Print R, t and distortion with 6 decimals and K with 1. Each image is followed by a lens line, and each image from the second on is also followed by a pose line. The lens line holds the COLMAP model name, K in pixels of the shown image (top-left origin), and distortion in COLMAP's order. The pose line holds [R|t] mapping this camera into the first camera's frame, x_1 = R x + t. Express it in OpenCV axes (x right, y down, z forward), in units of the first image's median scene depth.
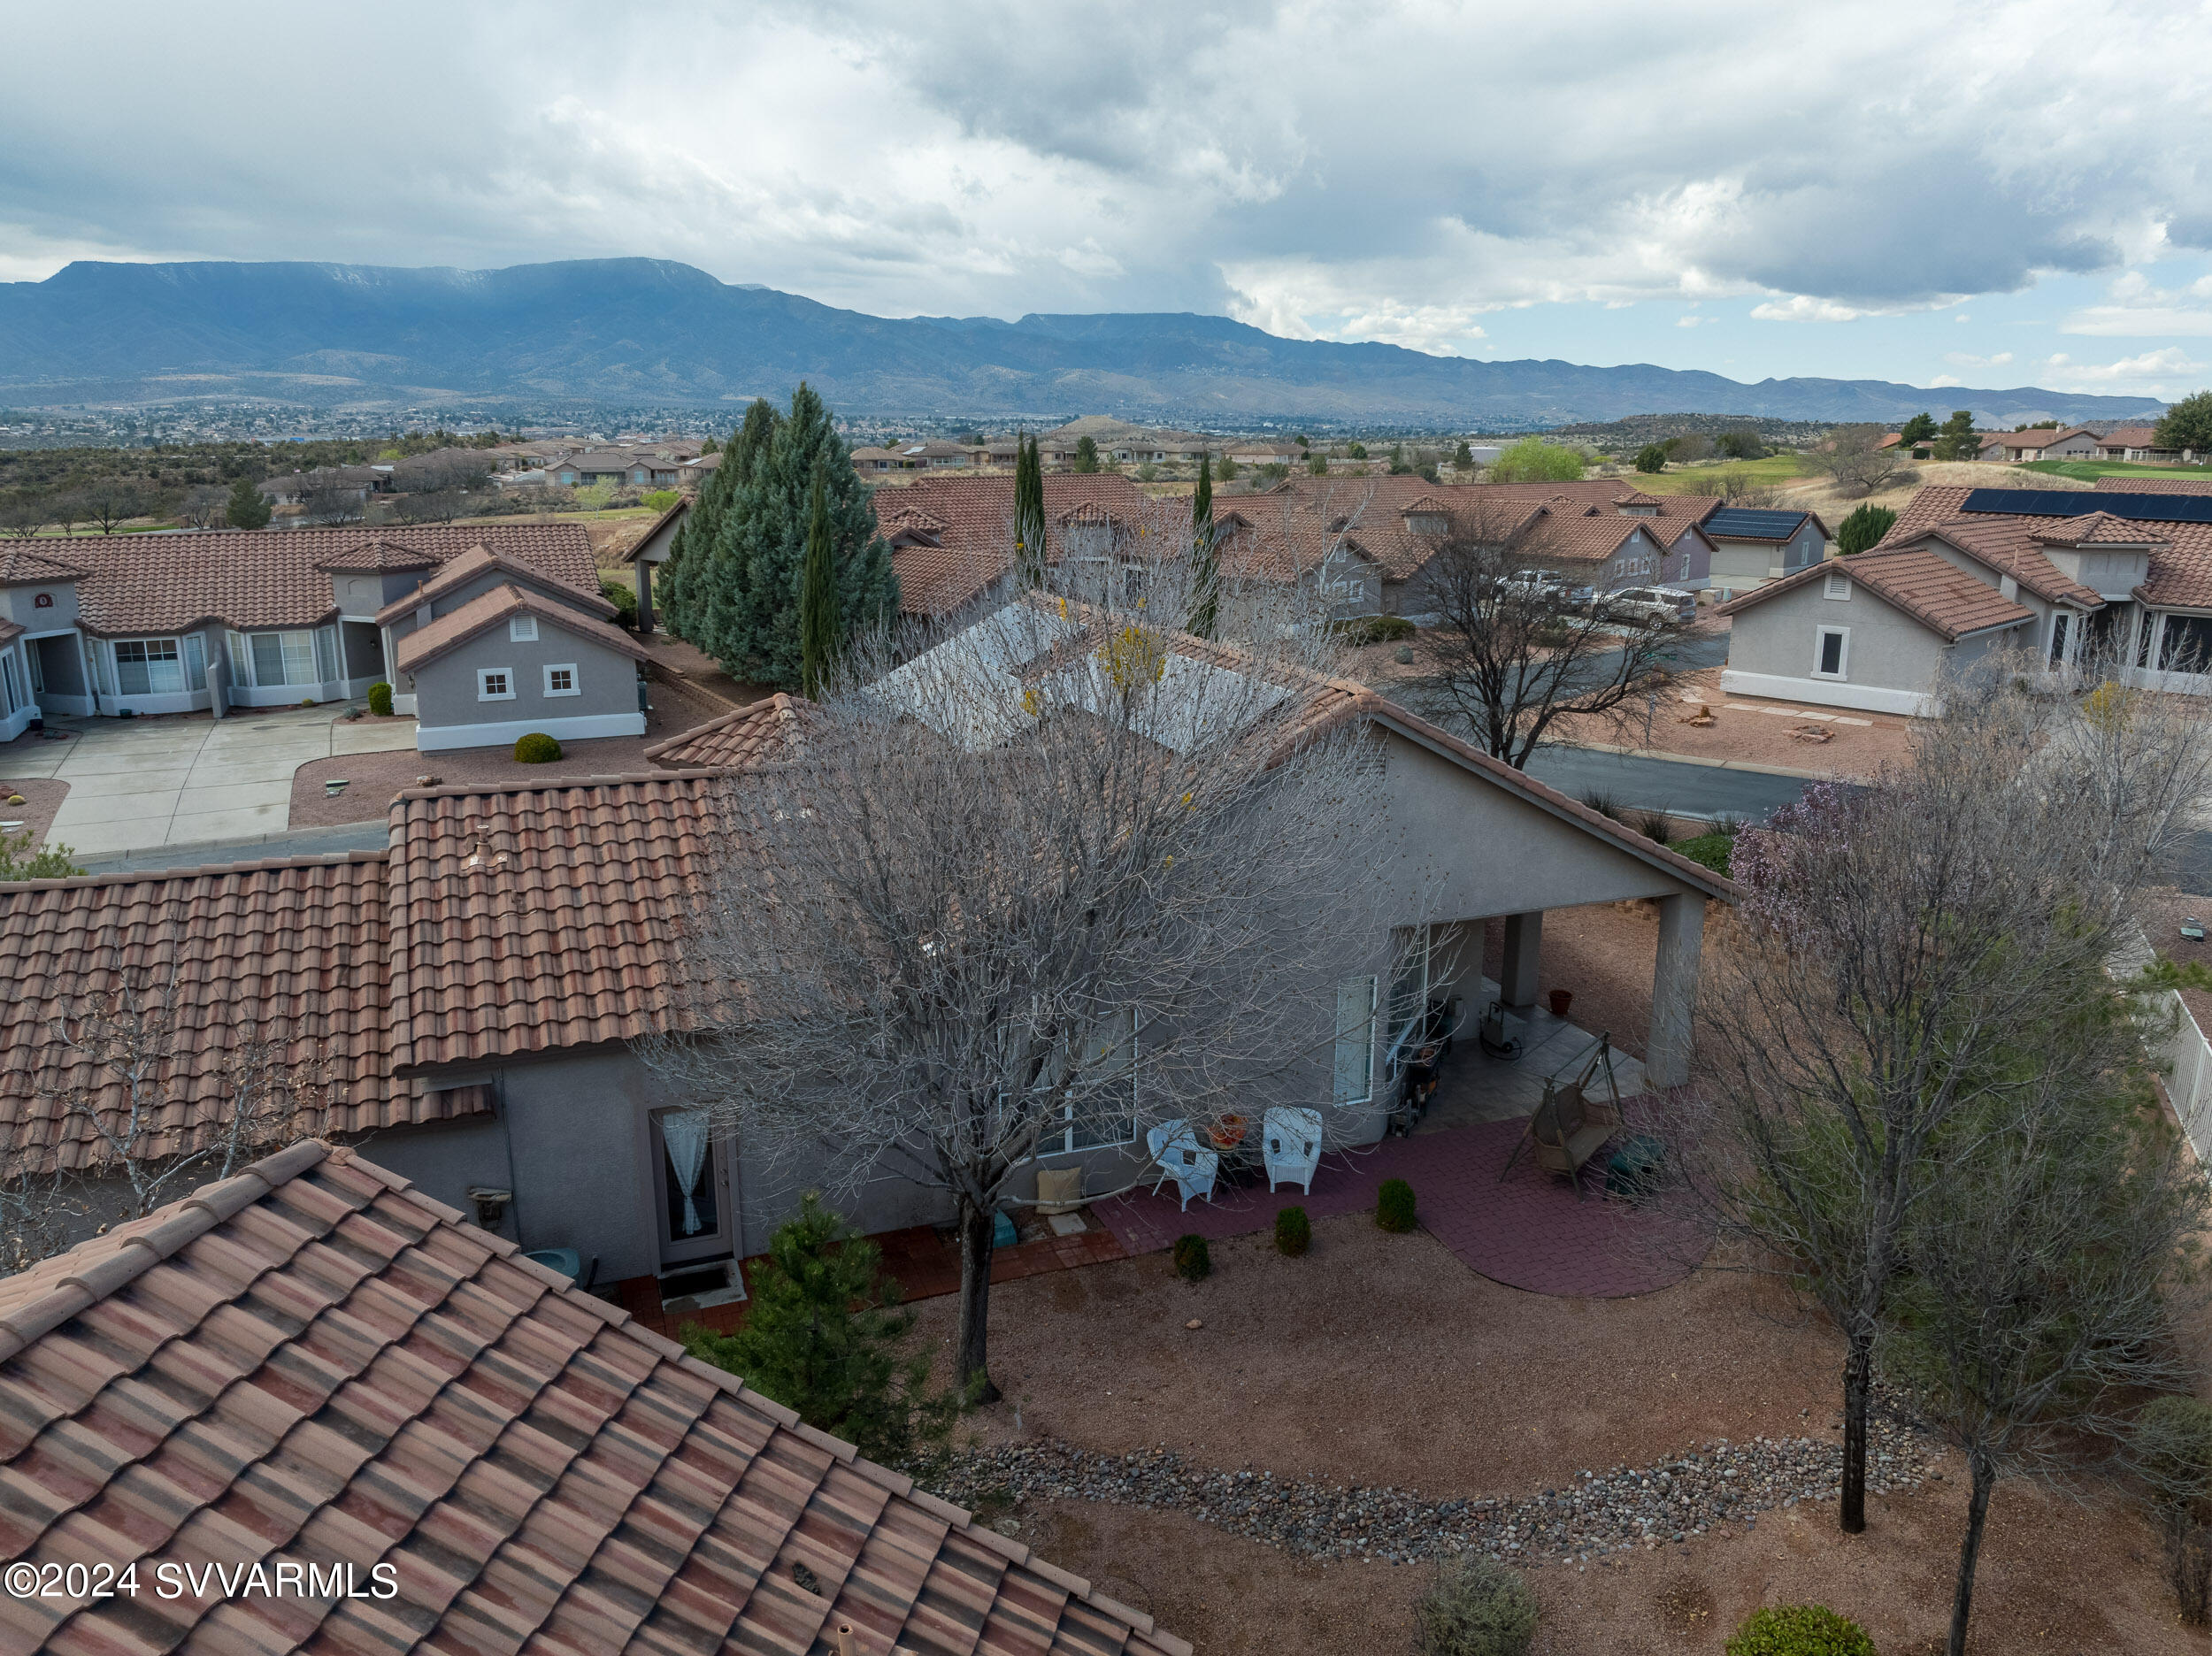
lens RADIAL K [[1548.3, 0, 1108.2], [0, 1548.3, 830.0], [0, 0, 1]] dist [-0.042091, 0.009095]
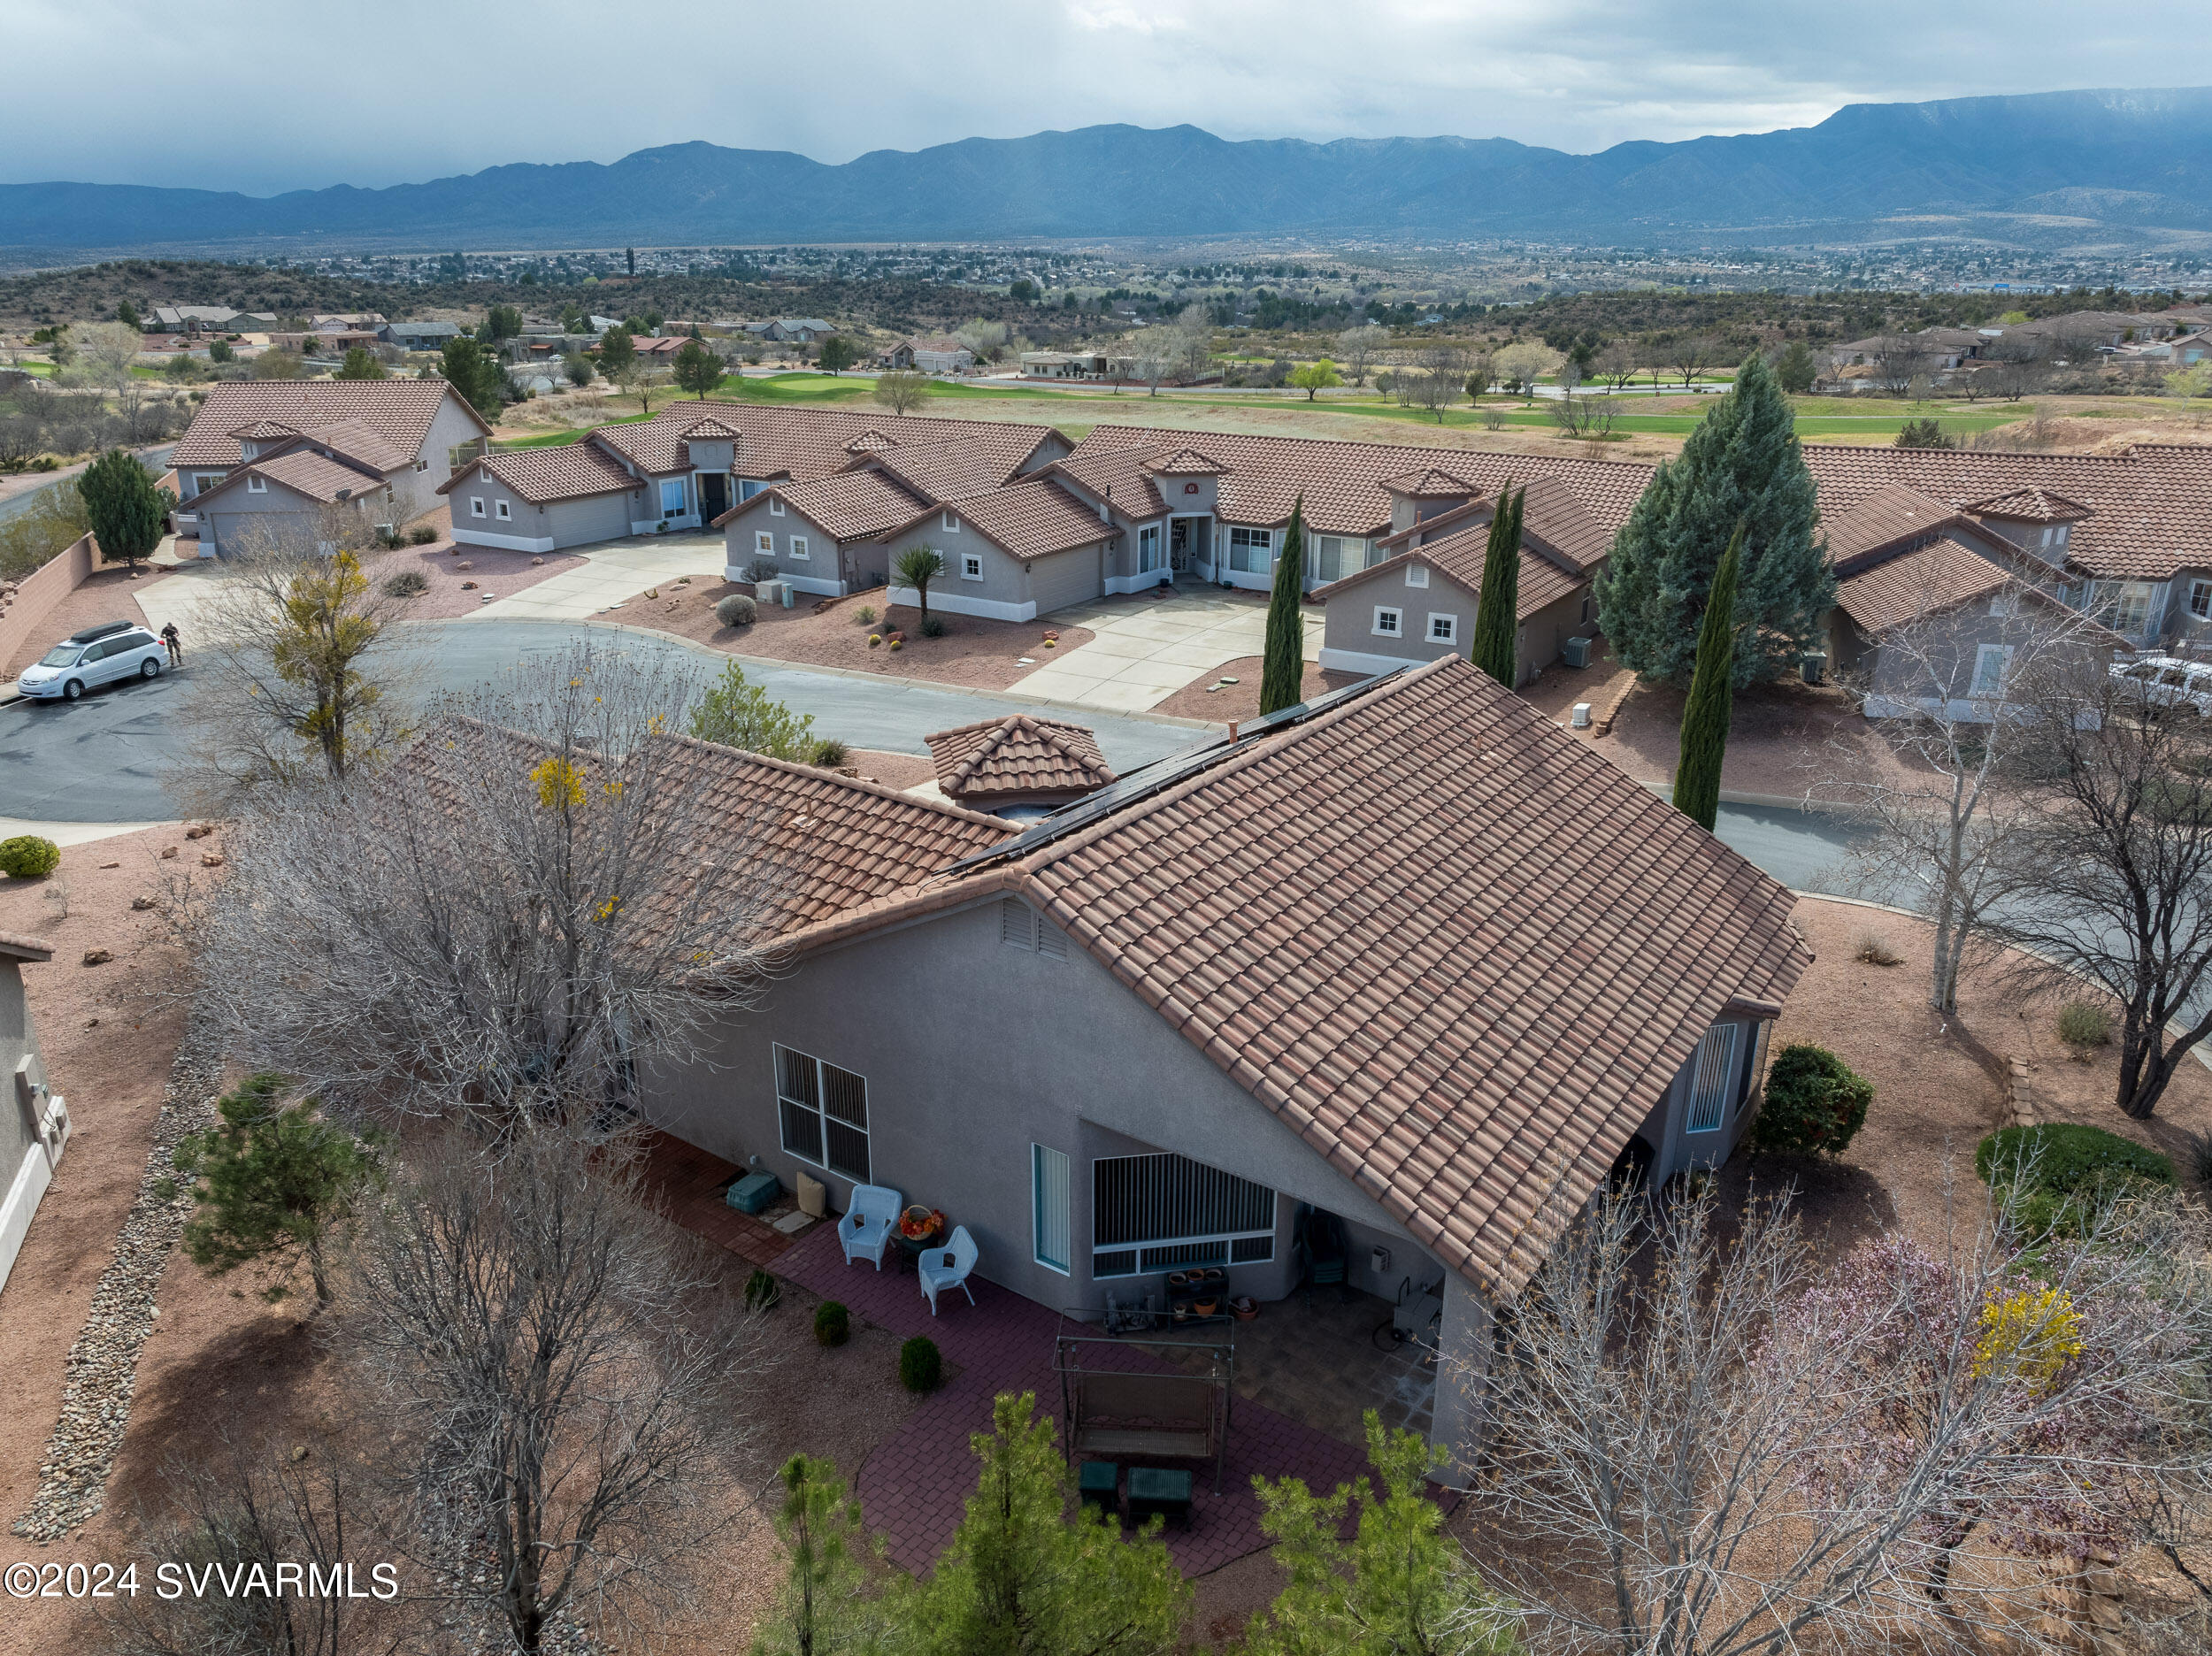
lens RADIAL K [[1548.3, 0, 1110.2], [0, 1548.3, 831.0], [0, 0, 1]] dist [-0.055600, 0.028338]
pose [[0.548864, 0.289628, -0.784133, 0.352778], [-0.212606, 0.955577, 0.204136, -0.119639], [0.808423, 0.054669, 0.586058, 0.182694]]
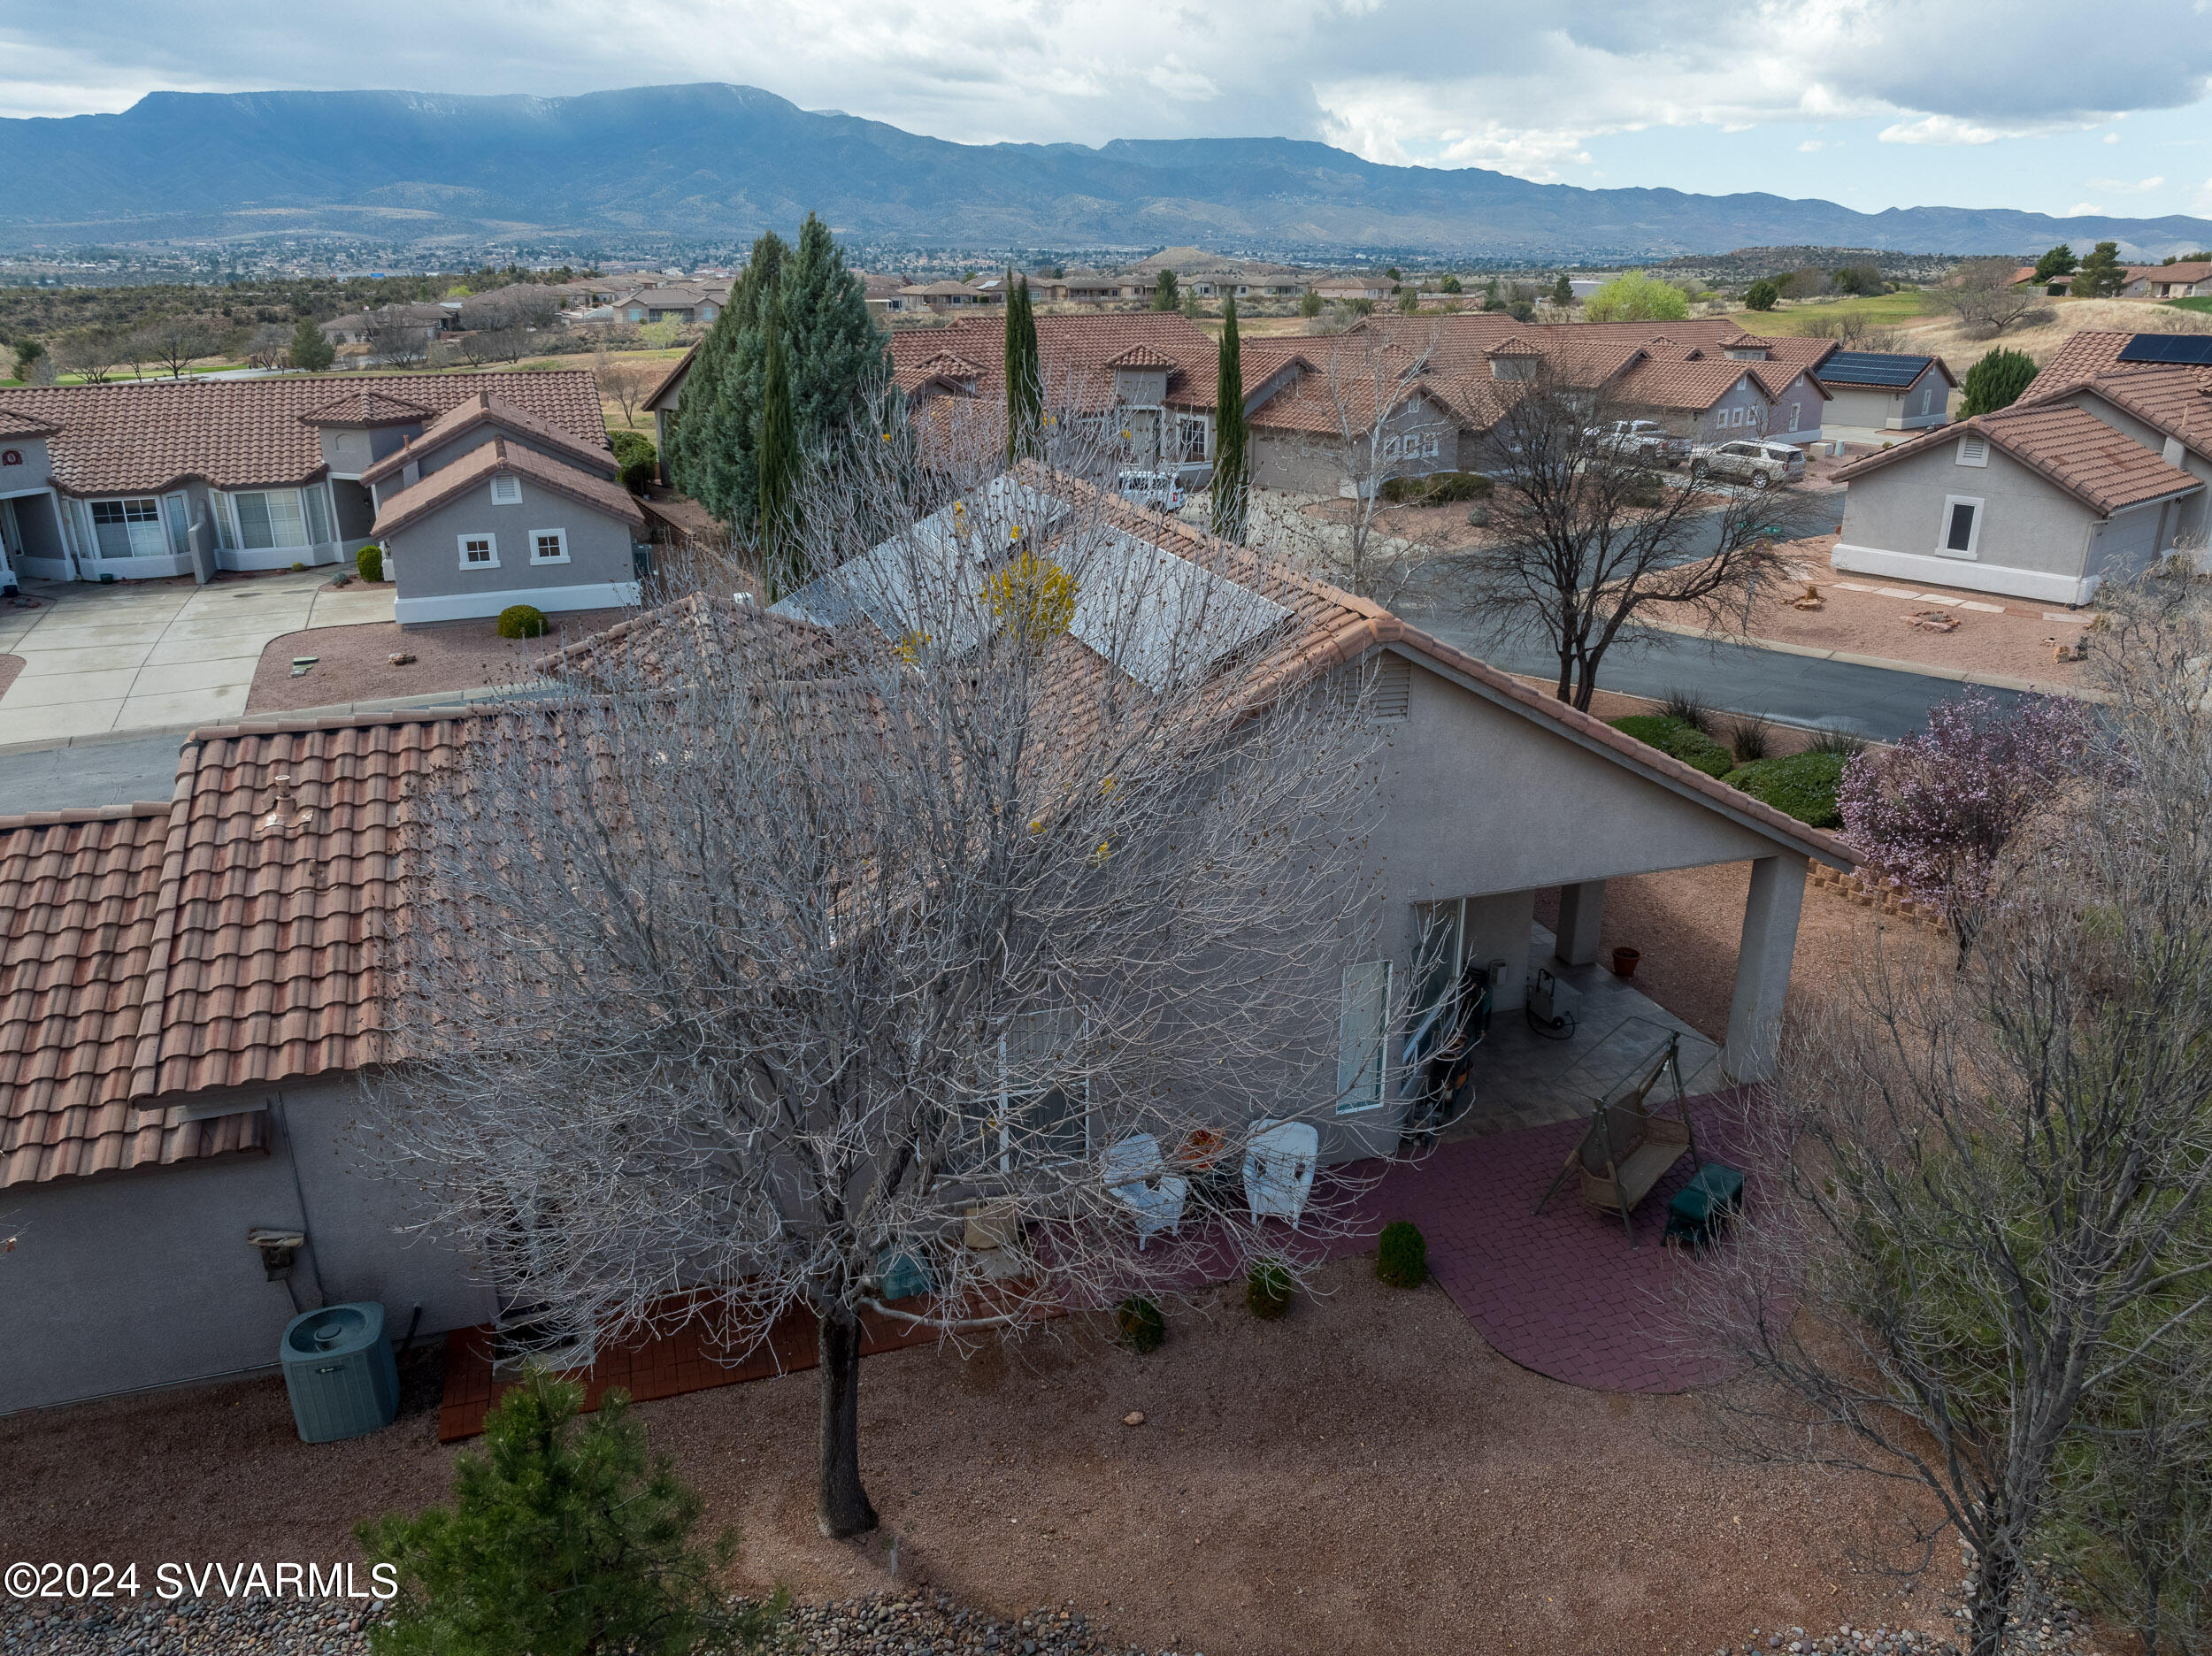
lens RADIAL K [[1548.3, 0, 1110.2], [0, 1548.3, 831.0], [0, 0, 1]] dist [-0.055600, 0.028338]
pose [[0.998647, 0.015565, -0.049624, 0.026151], [-0.010489, 0.994835, 0.100959, -0.021790], [0.050939, -0.100302, 0.993652, 0.077750]]
